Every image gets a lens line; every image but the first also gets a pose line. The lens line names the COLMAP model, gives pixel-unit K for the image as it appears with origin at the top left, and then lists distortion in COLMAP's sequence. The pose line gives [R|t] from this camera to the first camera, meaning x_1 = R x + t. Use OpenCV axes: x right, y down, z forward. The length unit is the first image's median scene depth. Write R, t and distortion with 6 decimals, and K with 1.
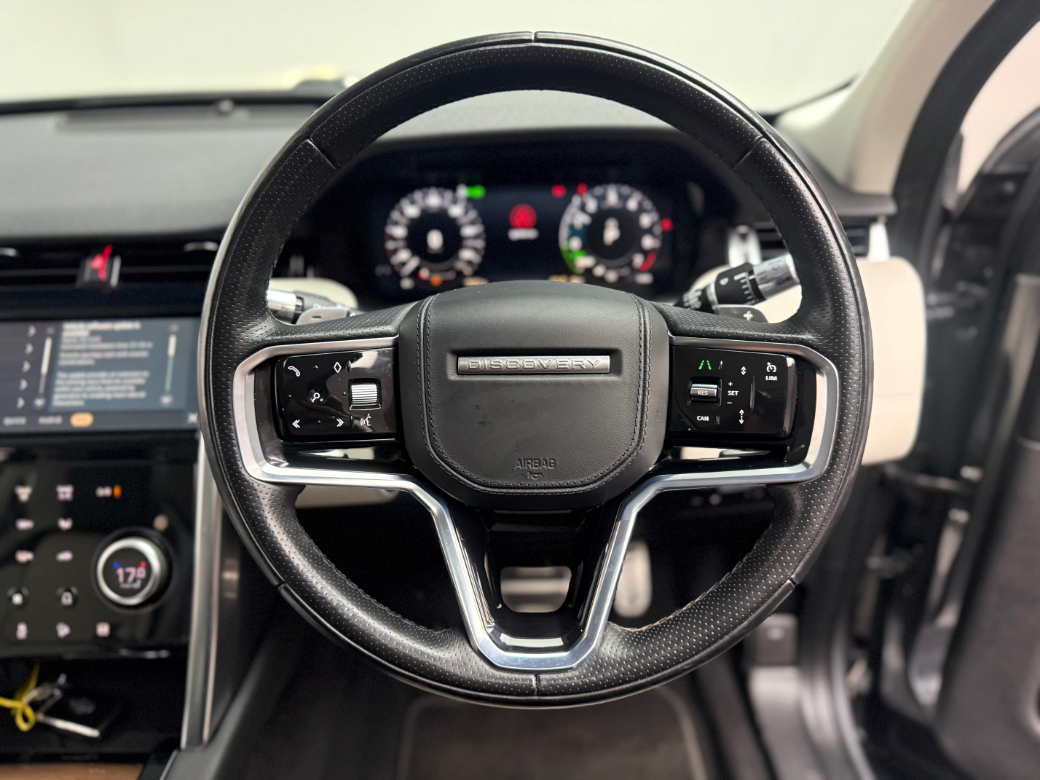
lens RADIAL K [[699.2, 0, 520.0], [0, 699.2, 390.0], [0, 0, 1]] dist [0.044604, -0.099799]
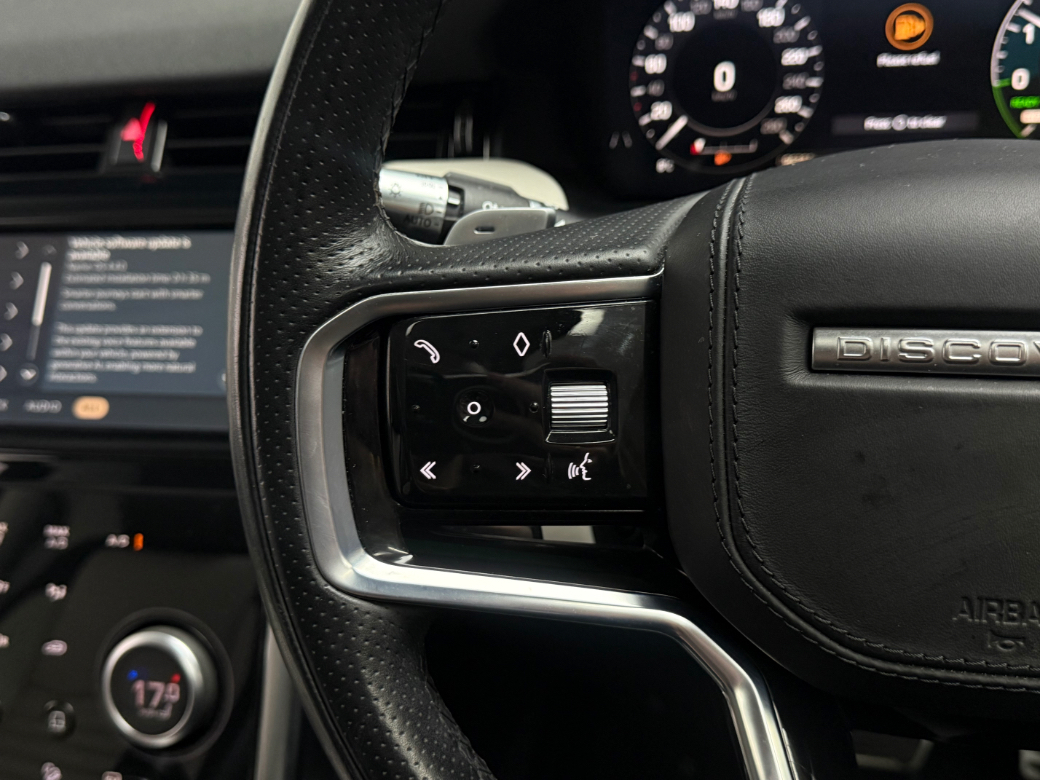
lens RADIAL K [[1044.0, 0, 520.0], [0, 1044.0, 390.0], [0, 0, 1]] dist [0.194318, -0.551597]
pose [[0.962526, 0.043949, -0.267603, -0.063990], [-0.031987, 0.998291, 0.048897, -0.026549], [0.269295, -0.038505, 0.962288, 0.277368]]
